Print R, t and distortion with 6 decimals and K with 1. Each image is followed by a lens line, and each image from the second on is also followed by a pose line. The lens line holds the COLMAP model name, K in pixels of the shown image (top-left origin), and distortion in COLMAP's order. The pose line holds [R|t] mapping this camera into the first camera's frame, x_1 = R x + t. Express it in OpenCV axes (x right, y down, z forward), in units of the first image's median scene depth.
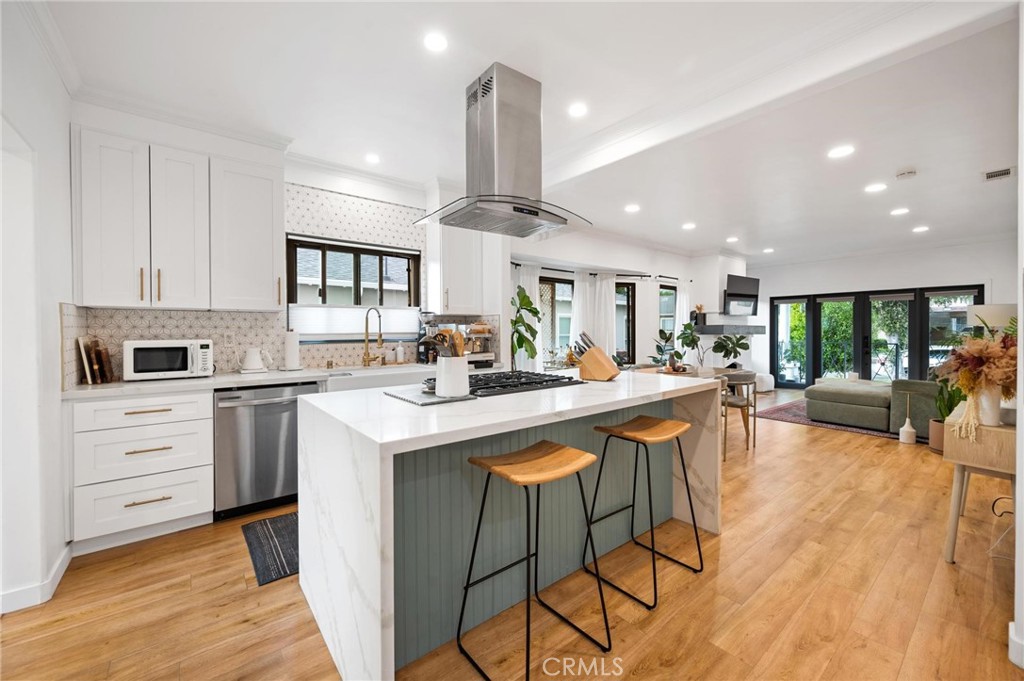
lens RADIAL K [[407.3, 0, 506.4], [0, 407.3, 334.1], [0, 0, 1]] dist [0.000480, -0.000048]
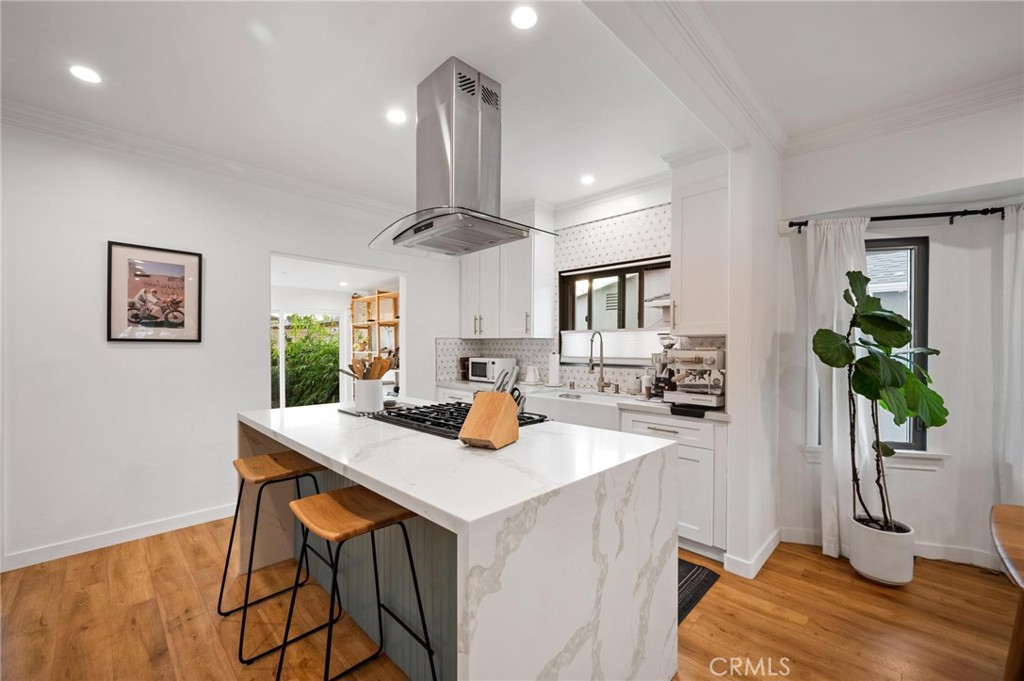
lens RADIAL K [[407.3, 0, 509.0], [0, 407.3, 346.2], [0, 0, 1]] dist [0.000480, -0.000048]
pose [[0.122806, 0.002065, -0.992429, 0.663135], [-0.016862, 0.999858, -0.000006, -0.027868], [0.992287, 0.016735, 0.122823, 0.744518]]
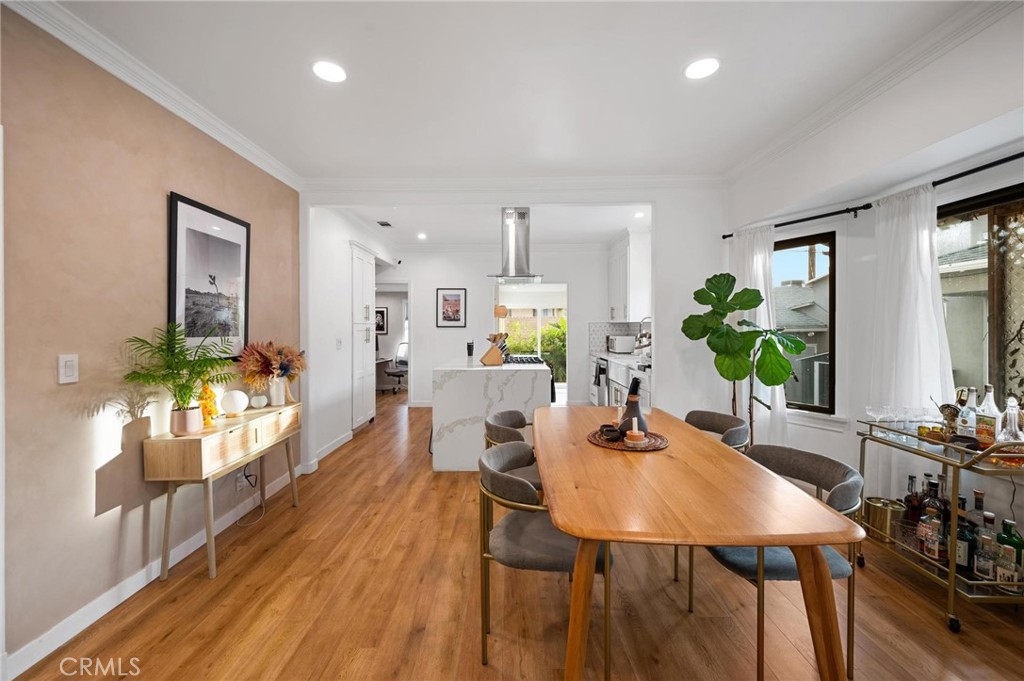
lens RADIAL K [[407.3, 0, 509.4], [0, 407.3, 332.1], [0, 0, 1]] dist [0.000480, -0.000048]
pose [[-0.622509, 0.011103, -0.782534, 1.149336], [-0.004514, 0.999832, 0.017777, -0.038606], [0.782600, 0.014598, -0.622354, 1.623283]]
